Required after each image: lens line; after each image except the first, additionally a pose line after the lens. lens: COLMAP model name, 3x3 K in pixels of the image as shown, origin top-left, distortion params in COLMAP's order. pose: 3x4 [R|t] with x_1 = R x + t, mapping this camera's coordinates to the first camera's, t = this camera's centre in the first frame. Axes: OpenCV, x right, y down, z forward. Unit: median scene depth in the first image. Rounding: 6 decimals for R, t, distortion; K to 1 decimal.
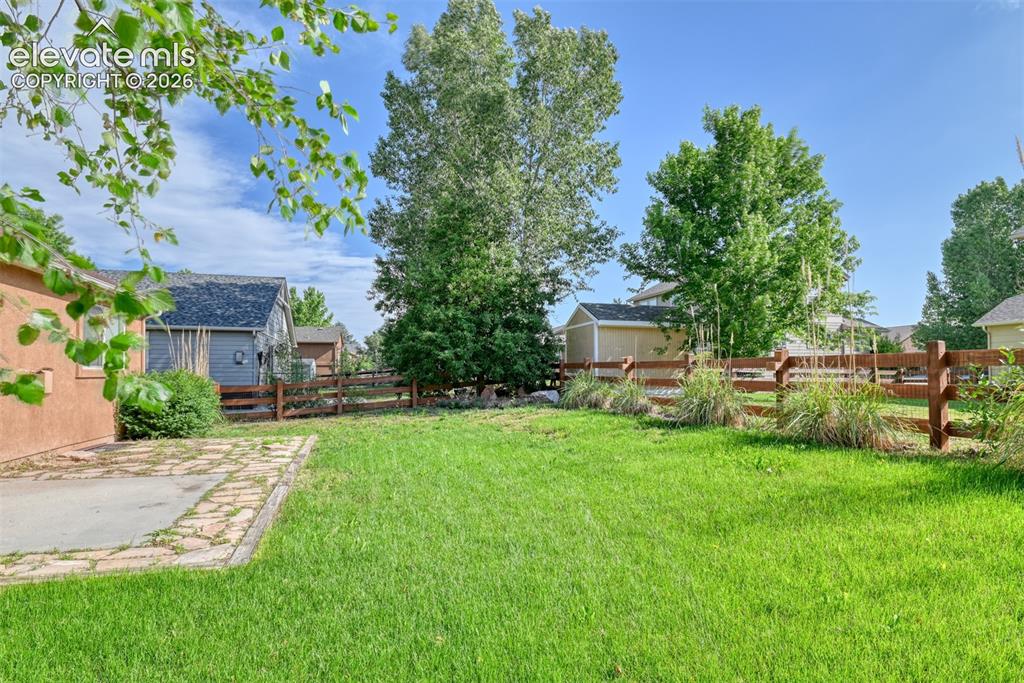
lens RADIAL K [[515.9, 0, 512.3], [0, 515.9, 341.8], [0, 0, 1]] dist [0.001543, 0.000056]
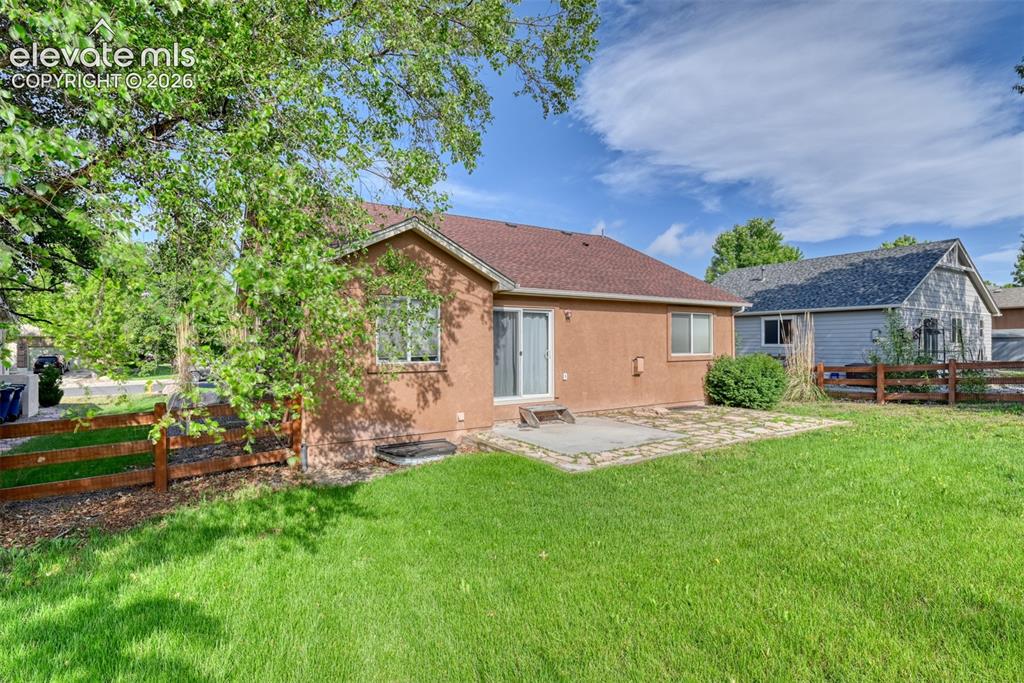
lens RADIAL K [[515.9, 0, 511.3], [0, 515.9, 343.3], [0, 0, 1]] dist [0.001543, 0.000056]
pose [[0.295983, -0.002740, -0.955189, 0.275022], [0.064109, 0.997798, 0.017003, -0.022025], [0.953040, -0.066269, 0.295506, 0.052046]]
